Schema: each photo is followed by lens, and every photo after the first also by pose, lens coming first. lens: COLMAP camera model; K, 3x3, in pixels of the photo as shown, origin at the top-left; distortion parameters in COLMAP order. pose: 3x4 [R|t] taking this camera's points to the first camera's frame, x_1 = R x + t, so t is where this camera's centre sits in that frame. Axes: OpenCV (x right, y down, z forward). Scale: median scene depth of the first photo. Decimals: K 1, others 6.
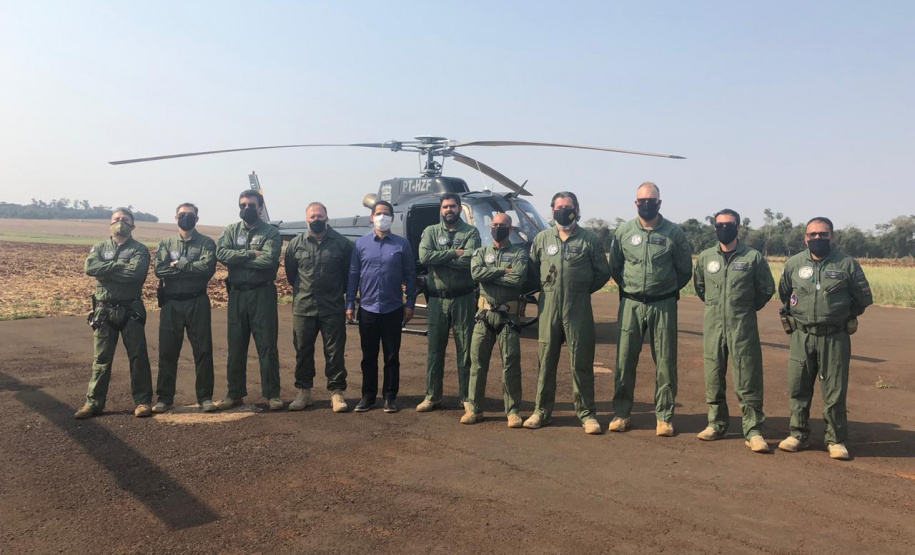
lens RADIAL K [[1161.6, 0, 481.9], [0, 1161.6, 259.7], [0, 0, 1]] dist [0.174047, -0.588500]
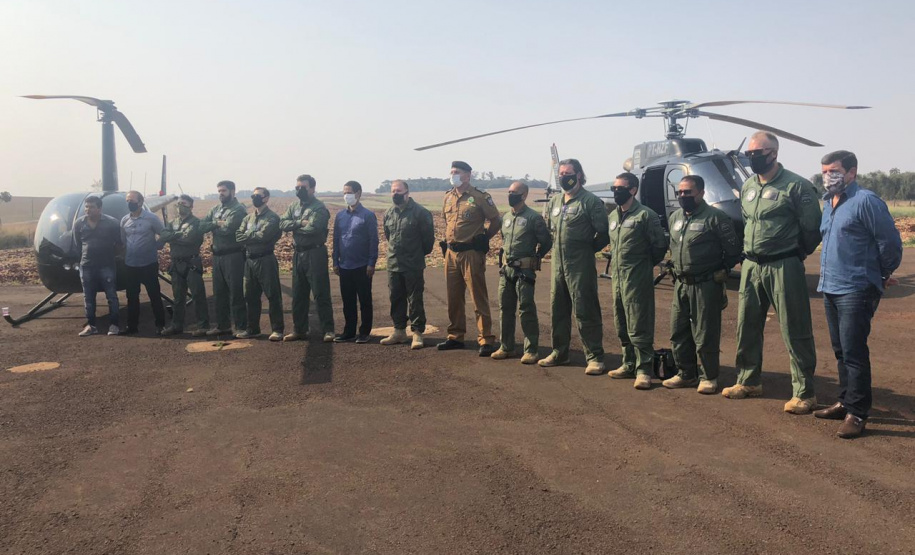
lens RADIAL K [[1161.6, 0, 481.9], [0, 1161.6, 259.7], [0, 0, 1]] dist [0.174047, -0.588500]
pose [[0.891735, -0.015356, -0.452297, 0.492984], [0.032531, 0.999014, 0.030221, 0.001192], [0.451387, -0.041663, 0.891355, -0.057847]]
